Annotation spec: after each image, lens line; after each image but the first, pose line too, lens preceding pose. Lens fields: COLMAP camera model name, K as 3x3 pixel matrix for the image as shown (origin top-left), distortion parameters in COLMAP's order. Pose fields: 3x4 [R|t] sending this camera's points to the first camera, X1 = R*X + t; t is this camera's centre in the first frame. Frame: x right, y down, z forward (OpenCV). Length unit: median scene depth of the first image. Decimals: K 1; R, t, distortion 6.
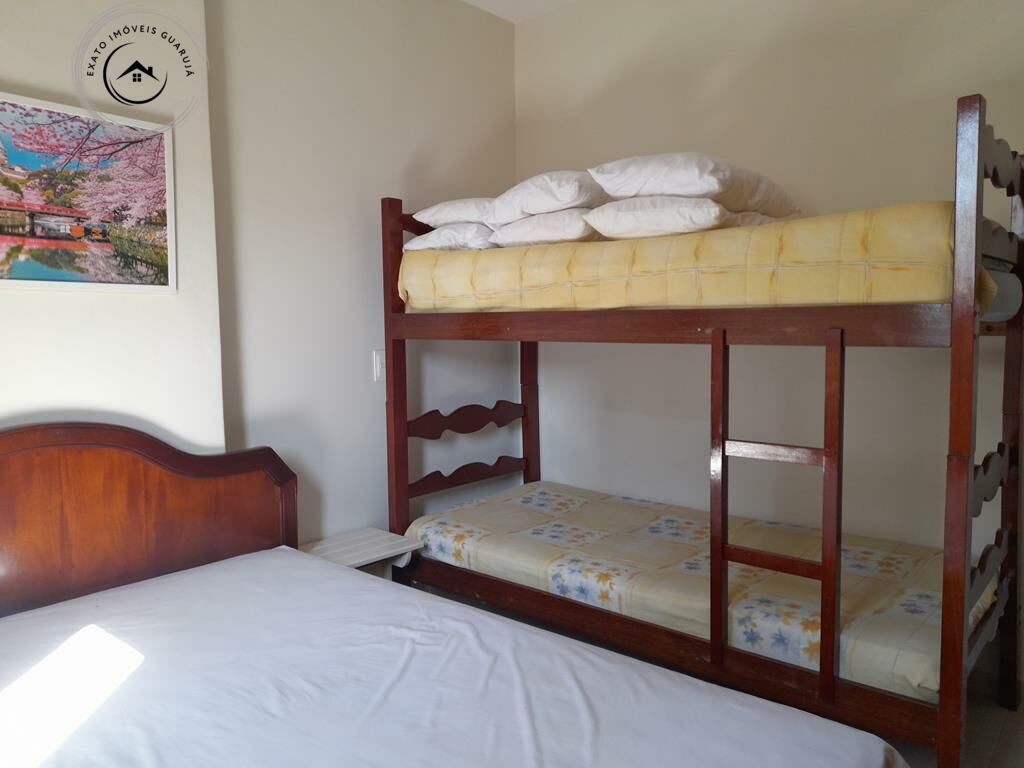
lens RADIAL K [[738.4, 0, 498.0], [0, 738.4, 377.2], [0, 0, 1]] dist [0.047246, -0.049774]
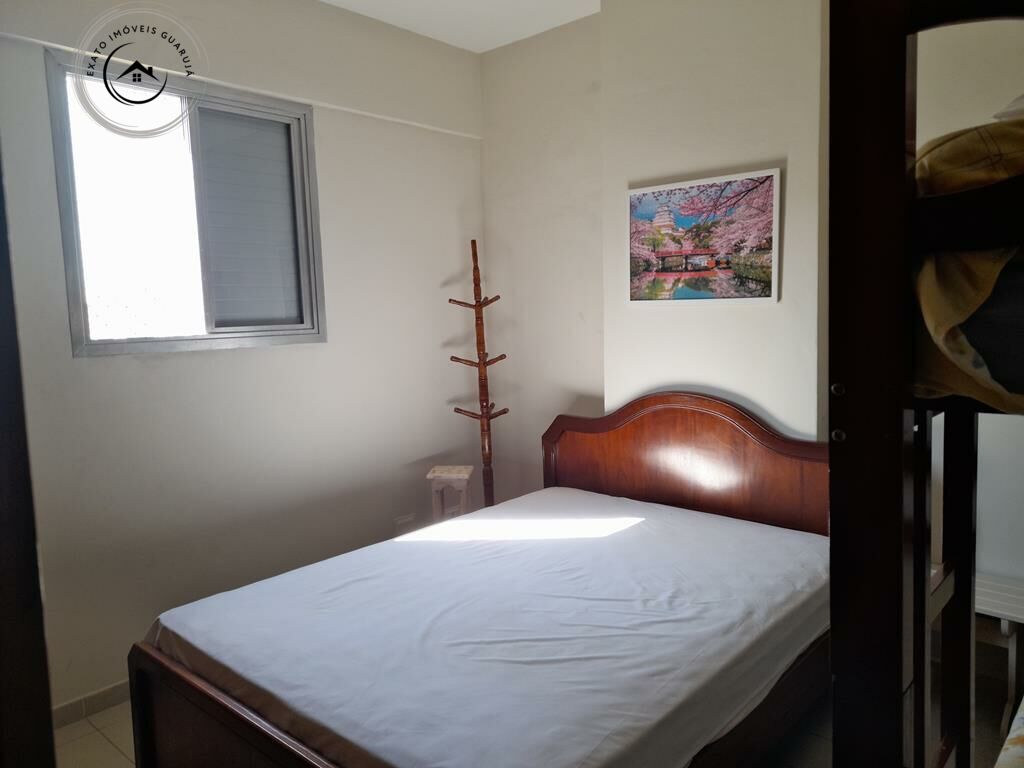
lens RADIAL K [[738.4, 0, 498.0], [0, 738.4, 377.2], [0, 0, 1]] dist [0.047246, -0.049774]
pose [[-0.038965, 0.103002, -0.993918, 0.898128], [-0.046347, 0.993416, 0.104767, -0.106927], [0.998165, 0.050147, -0.033935, 0.638956]]
